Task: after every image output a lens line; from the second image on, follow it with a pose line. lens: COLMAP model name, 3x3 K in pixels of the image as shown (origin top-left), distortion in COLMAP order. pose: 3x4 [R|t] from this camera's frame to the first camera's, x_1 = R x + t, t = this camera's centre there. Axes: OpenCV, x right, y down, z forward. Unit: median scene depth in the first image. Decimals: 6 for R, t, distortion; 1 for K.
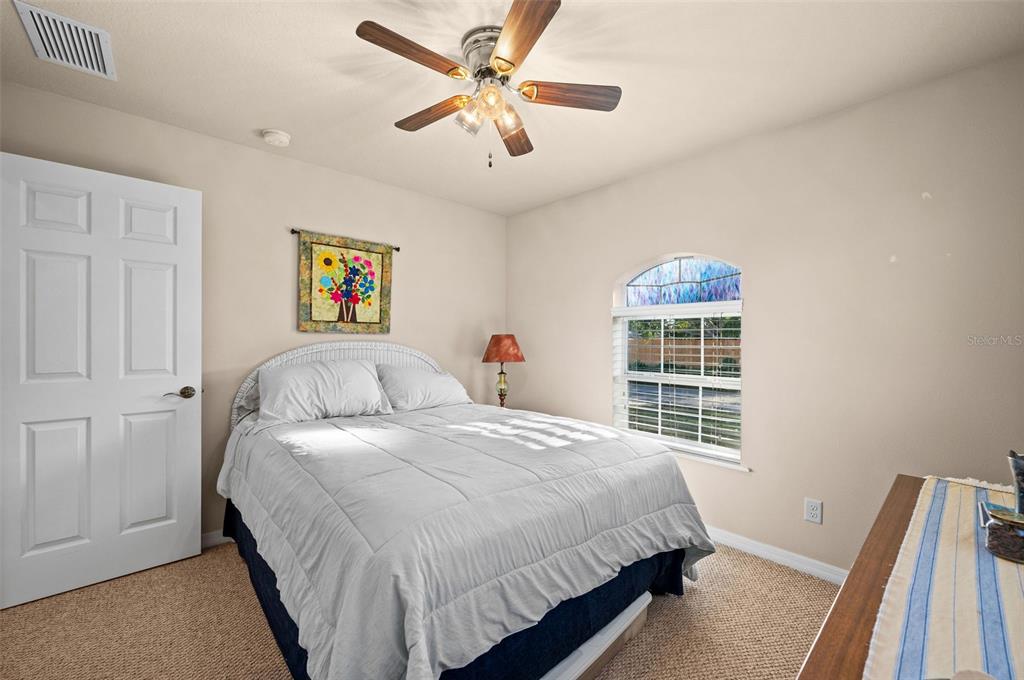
lens RADIAL K [[409.5, 0, 516.2], [0, 409.5, 341.1], [0, 0, 1]] dist [-0.001080, -0.000064]
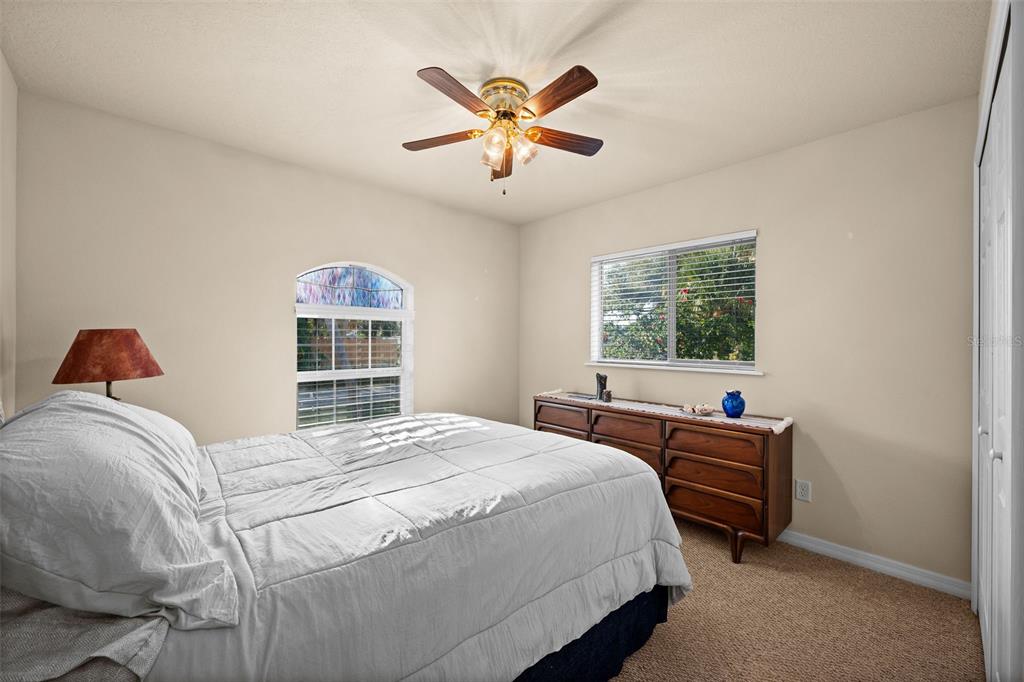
lens RADIAL K [[406.6, 0, 514.6], [0, 406.6, 338.0], [0, 0, 1]] dist [0.000117, 0.000352]
pose [[-0.014209, -0.003594, 0.999893, -0.709243], [-0.002933, 0.999989, 0.003553, -0.009902], [-0.999895, -0.002882, -0.014220, 0.563262]]
